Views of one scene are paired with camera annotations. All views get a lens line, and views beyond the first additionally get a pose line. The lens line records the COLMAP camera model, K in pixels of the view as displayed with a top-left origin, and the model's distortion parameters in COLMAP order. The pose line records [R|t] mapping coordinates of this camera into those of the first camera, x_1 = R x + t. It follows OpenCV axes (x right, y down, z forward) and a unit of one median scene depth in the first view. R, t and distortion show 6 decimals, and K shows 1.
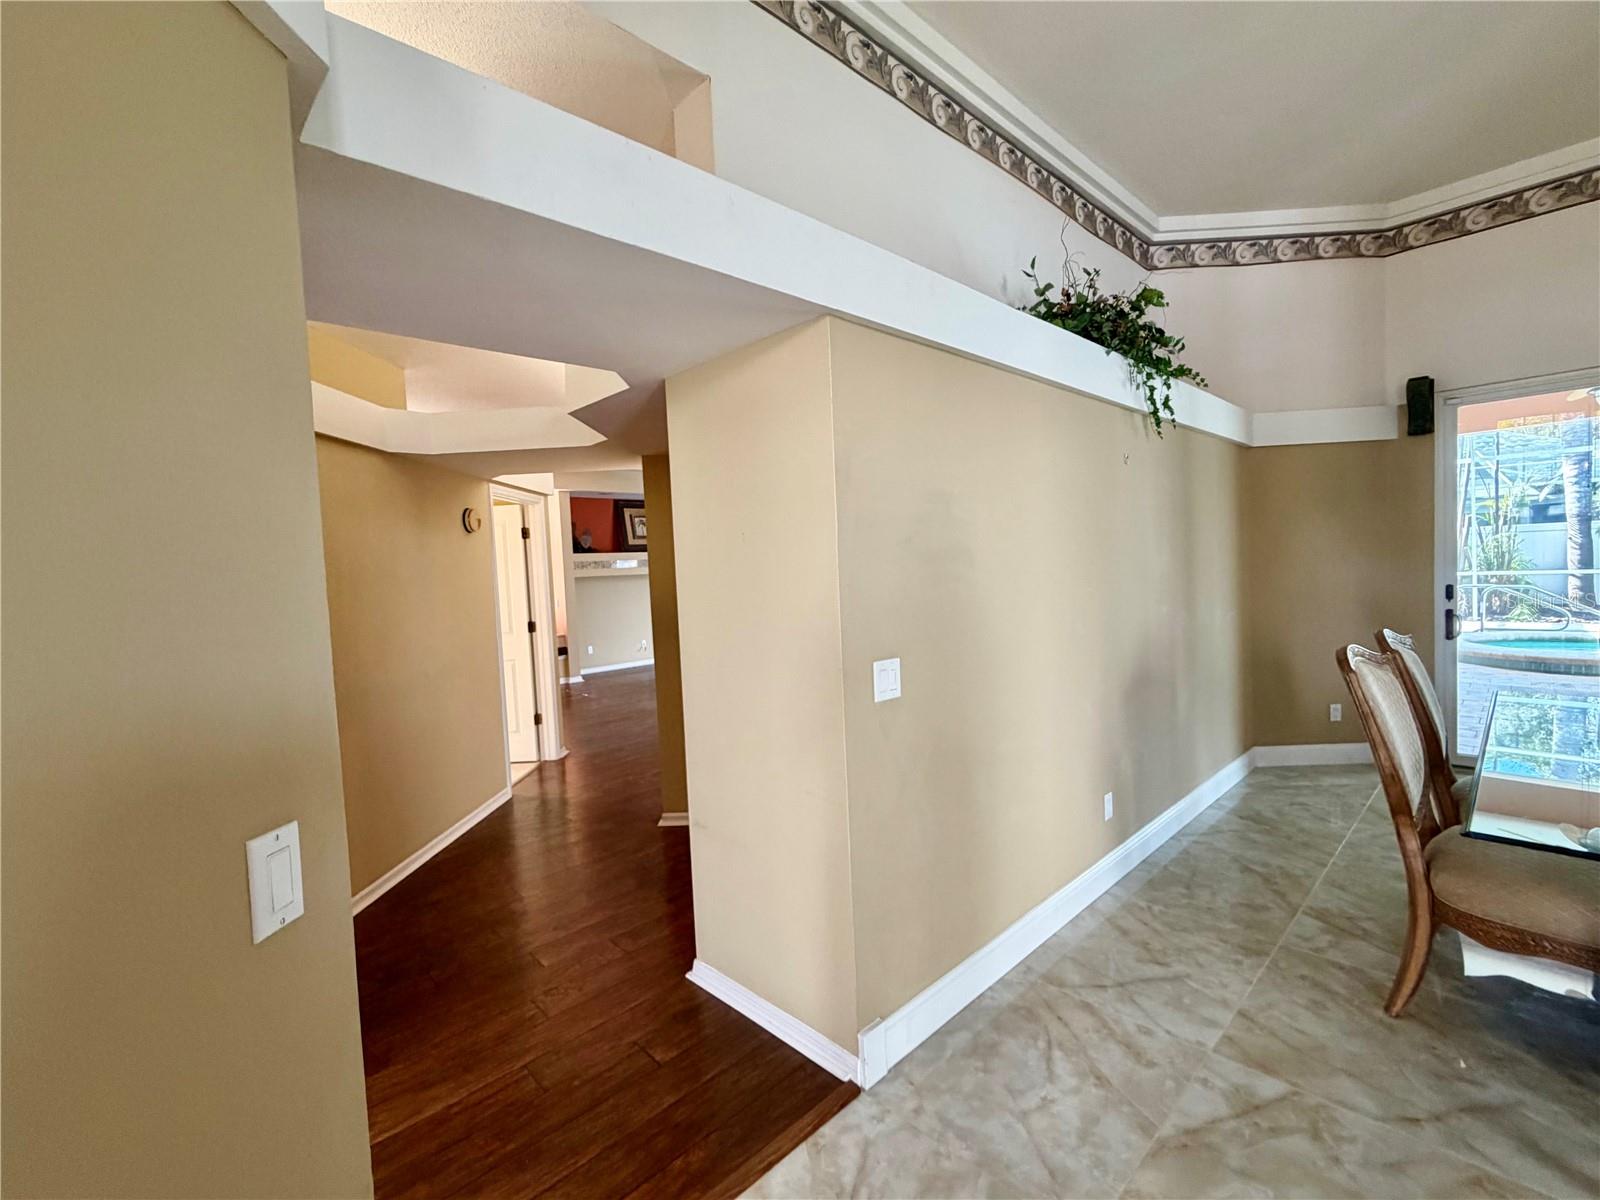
lens RADIAL K [[699.5, 0, 805.3], [0, 699.5, 596.7], [0, 0, 1]] dist [0.003782, -0.000165]
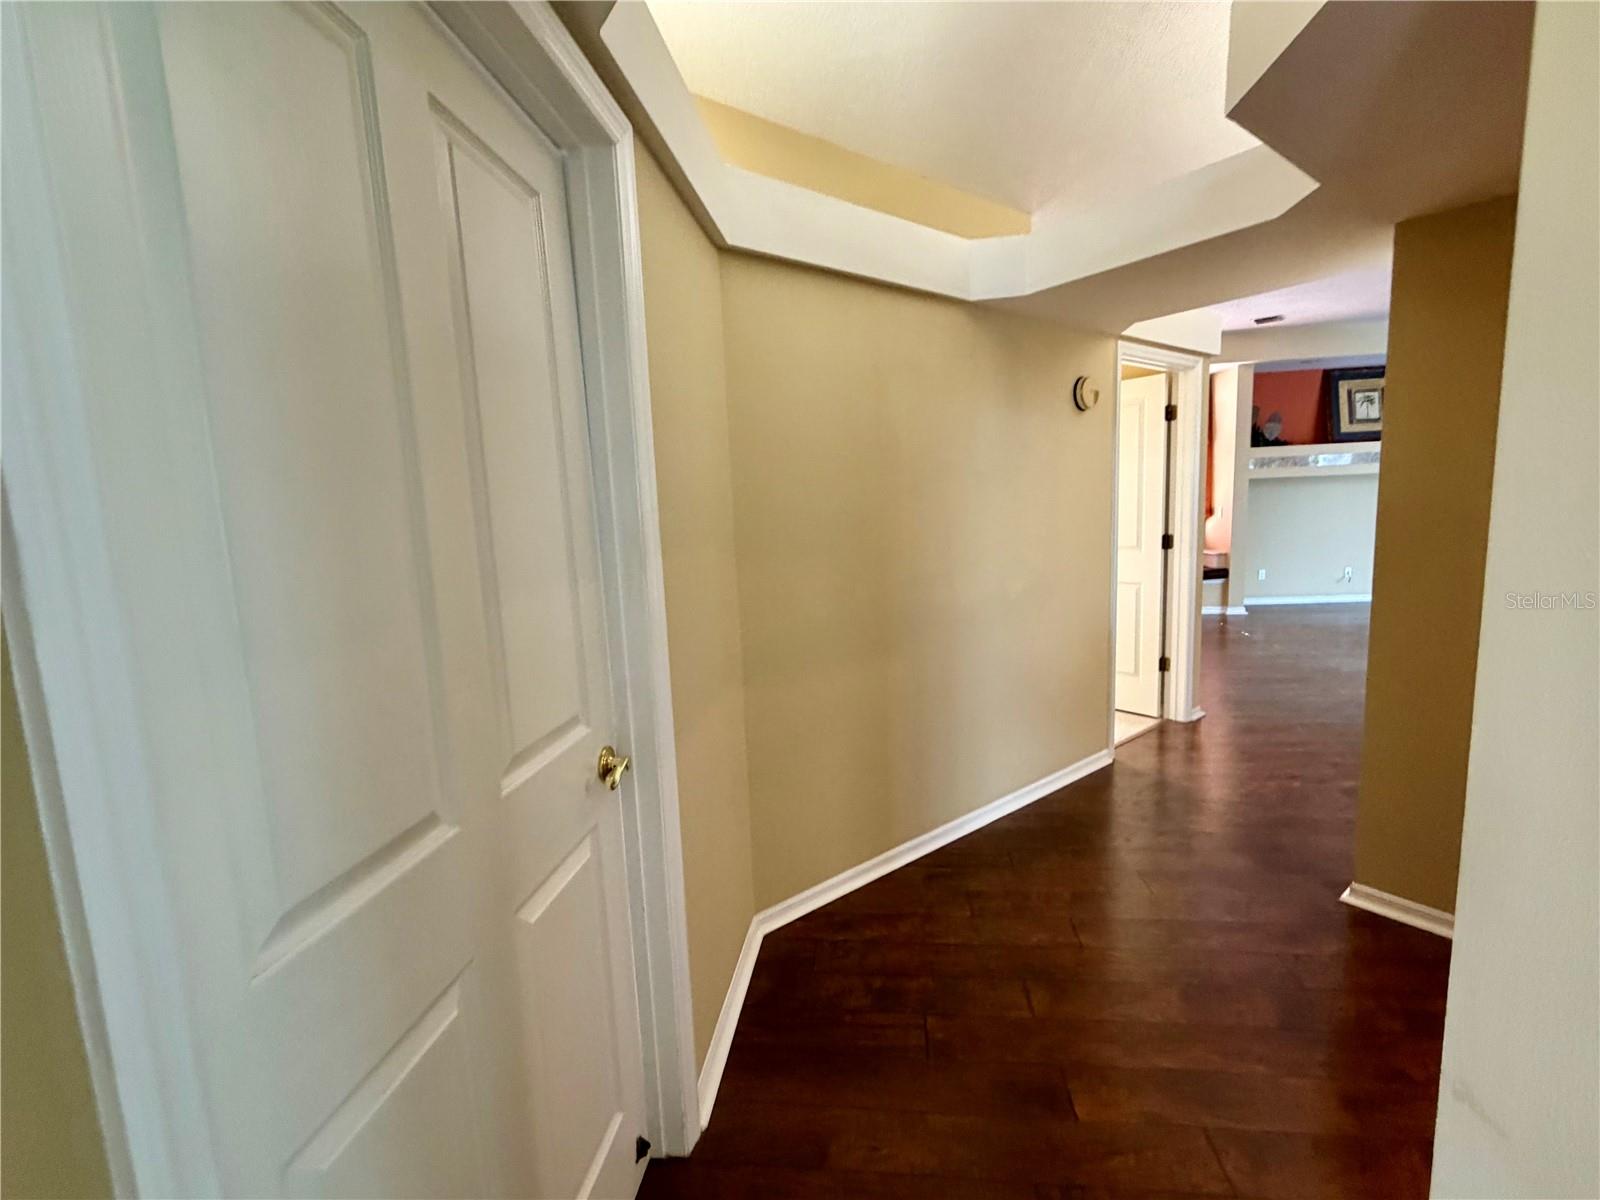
lens RADIAL K [[699.5, 0, 804.2], [0, 699.5, 600.6], [0, 0, 1]] dist [0.003782, -0.000165]
pose [[0.629809, 0.123685, -0.766840, -0.054523], [-0.019089, 0.989407, 0.143905, 0.004851], [0.776516, -0.075994, 0.625499, 0.226203]]
